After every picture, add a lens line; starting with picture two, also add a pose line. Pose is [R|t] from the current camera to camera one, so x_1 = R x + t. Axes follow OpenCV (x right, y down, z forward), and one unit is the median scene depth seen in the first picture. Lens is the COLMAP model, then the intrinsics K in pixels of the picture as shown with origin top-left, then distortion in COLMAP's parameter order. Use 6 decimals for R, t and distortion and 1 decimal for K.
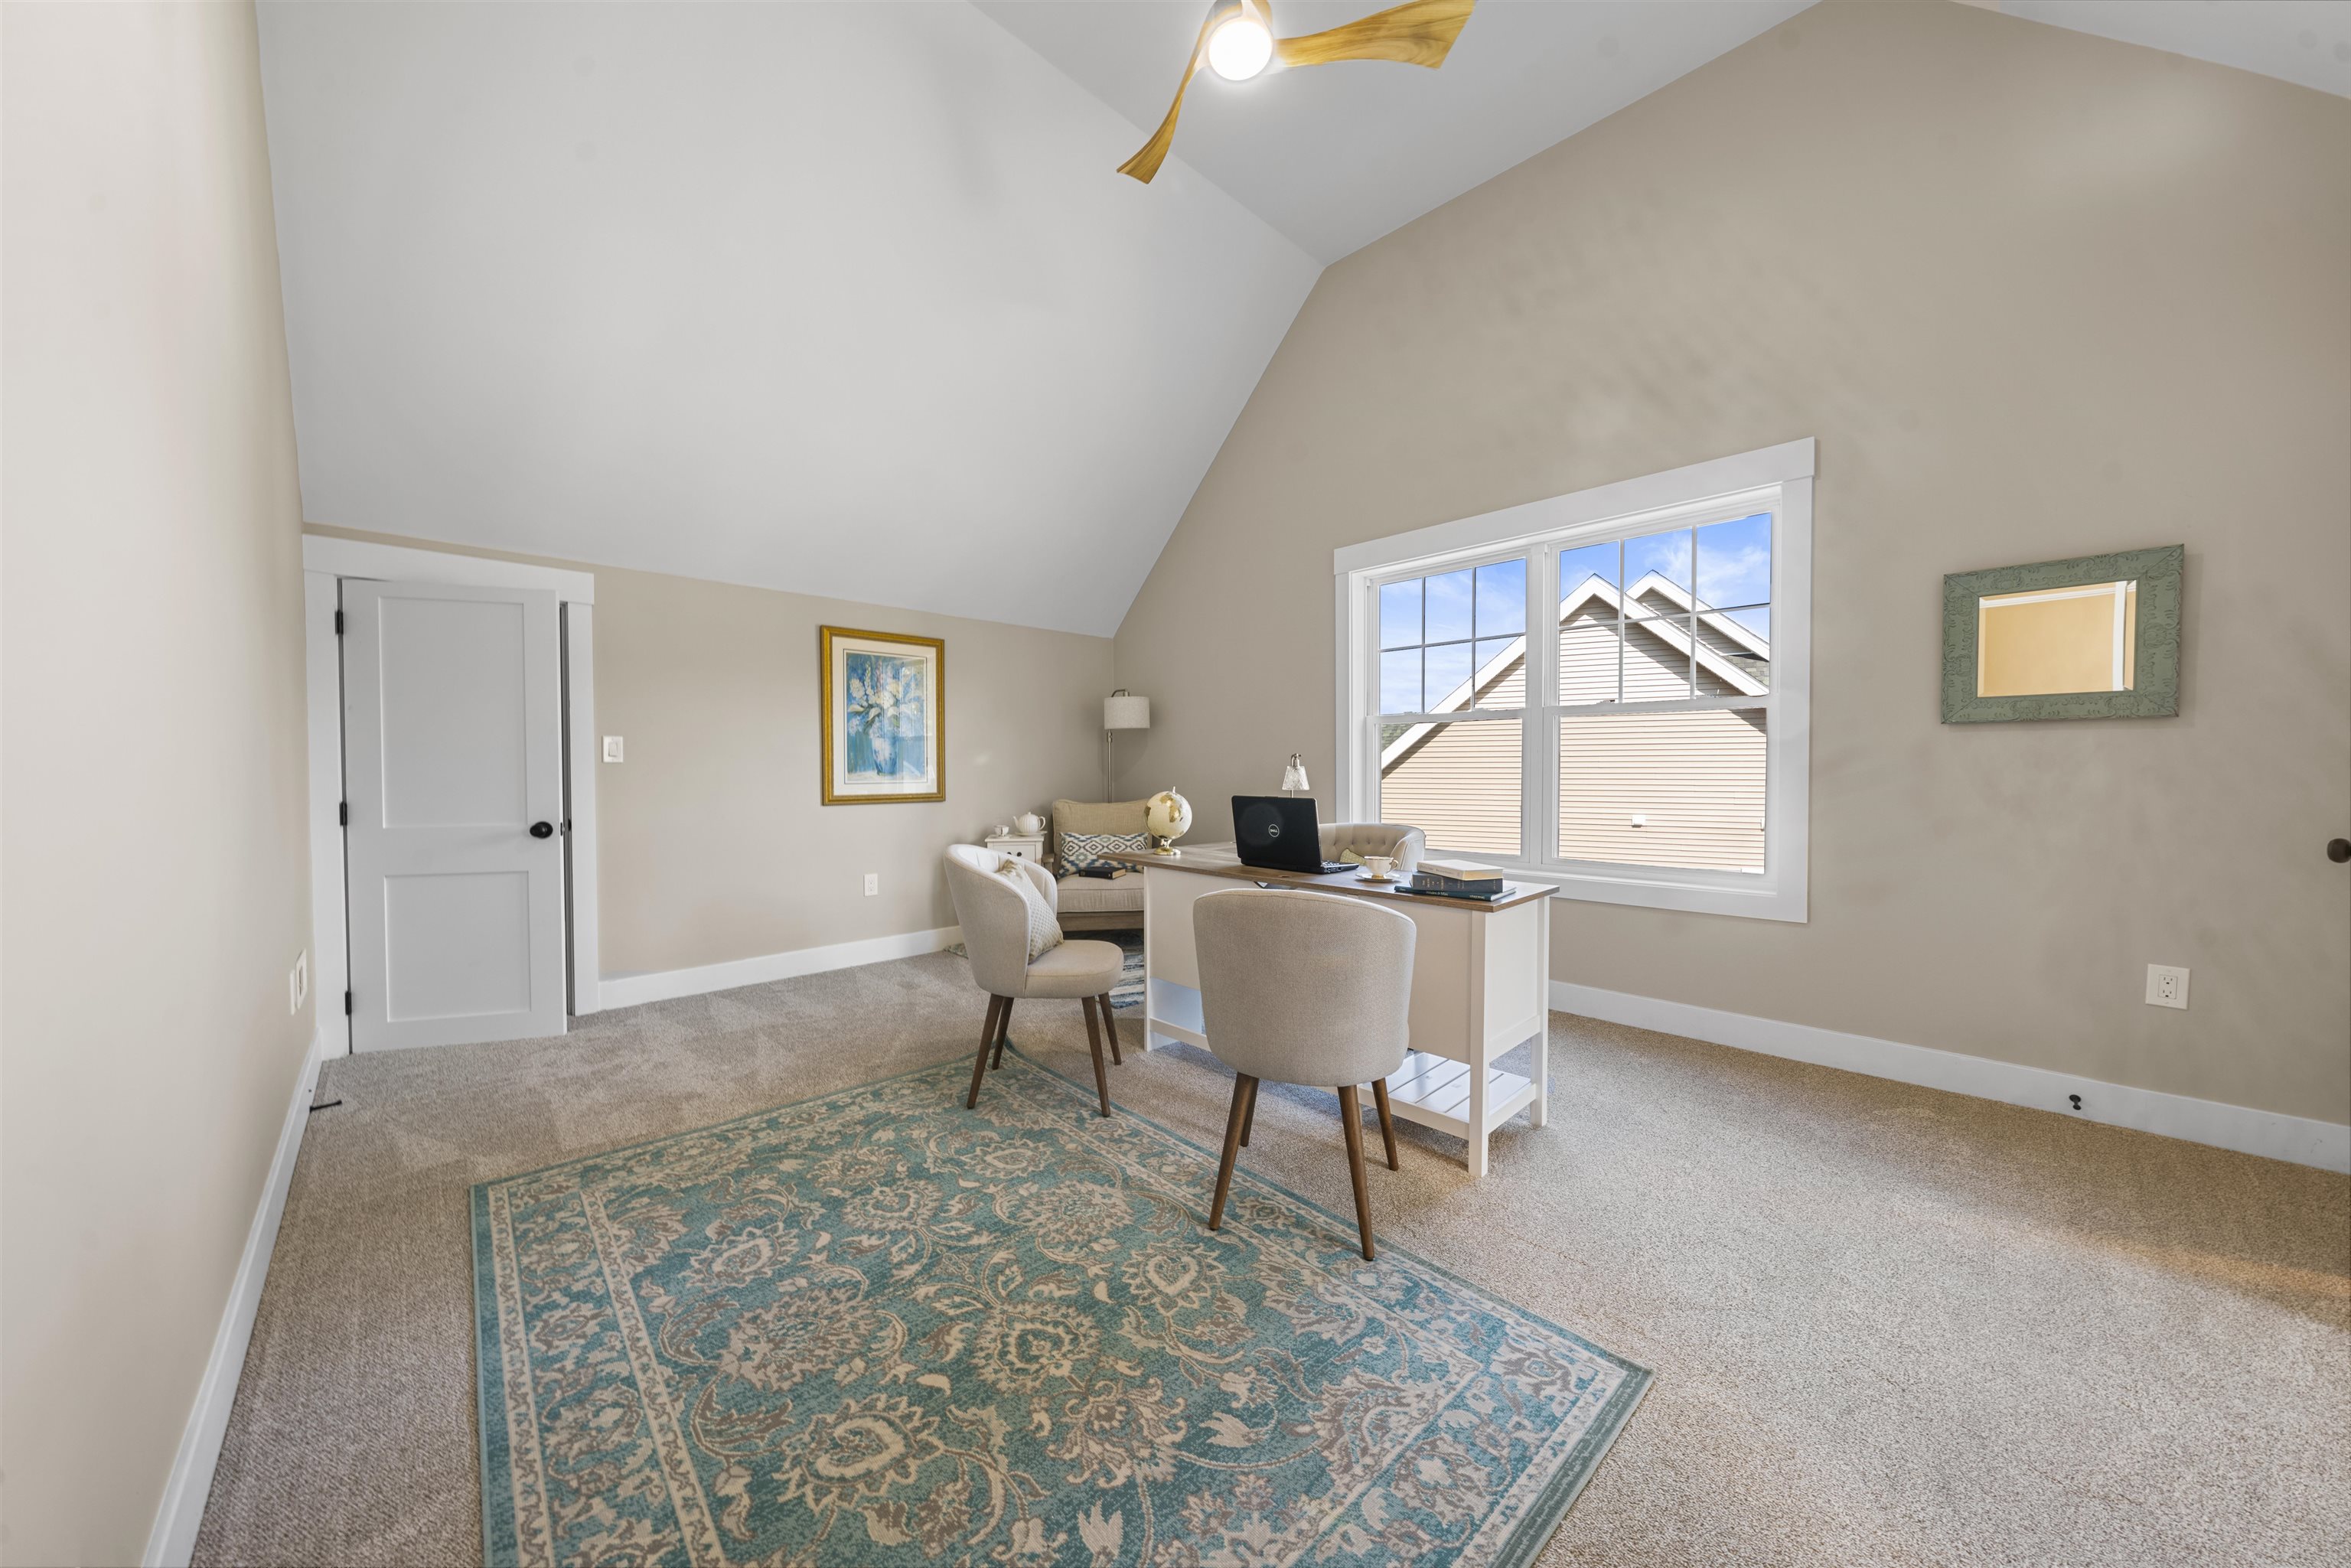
lens RADIAL K [[803.6, 0, 1173.2], [0, 803.6, 781.4], [0, 0, 1]] dist [-0.003100, -0.000191]
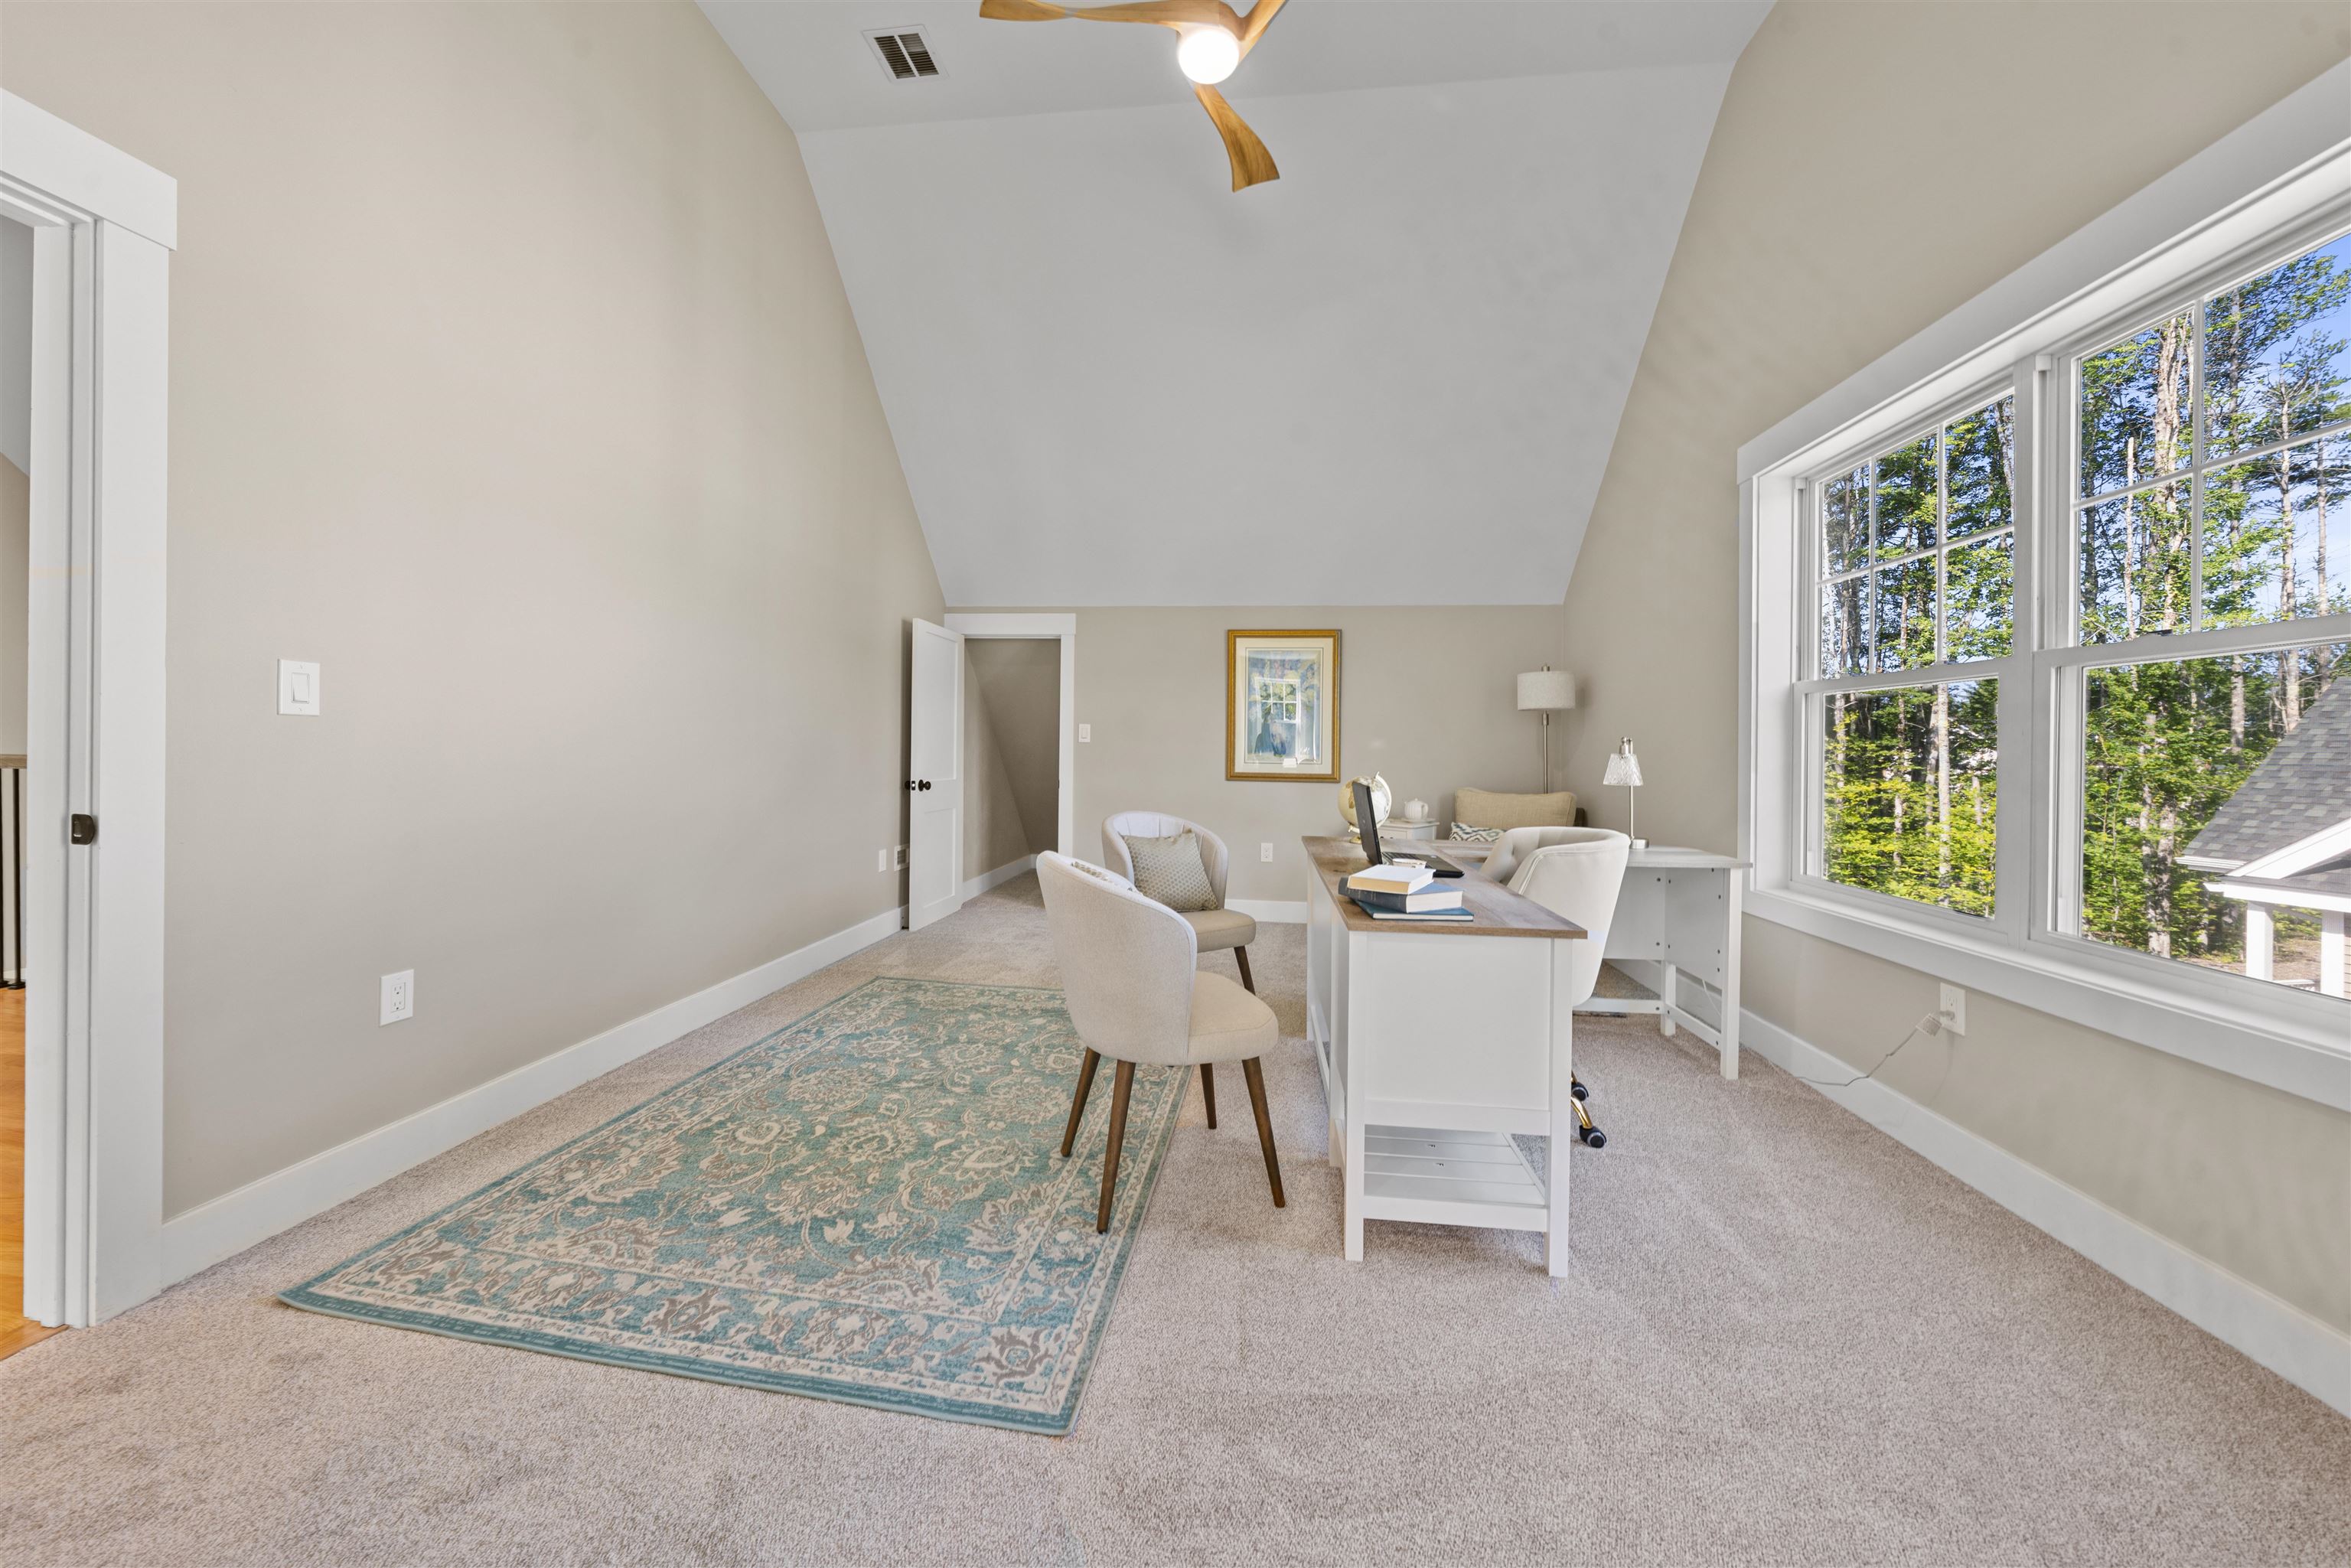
lens RADIAL K [[803.6, 0, 1143.1], [0, 803.6, 748.2], [0, 0, 1]] dist [-0.003100, -0.000191]
pose [[0.623089, 0.010743, -0.782077, 1.112854], [-0.029809, 0.999505, -0.010019, -0.005811], [0.781583, 0.029556, 0.623101, 0.411033]]
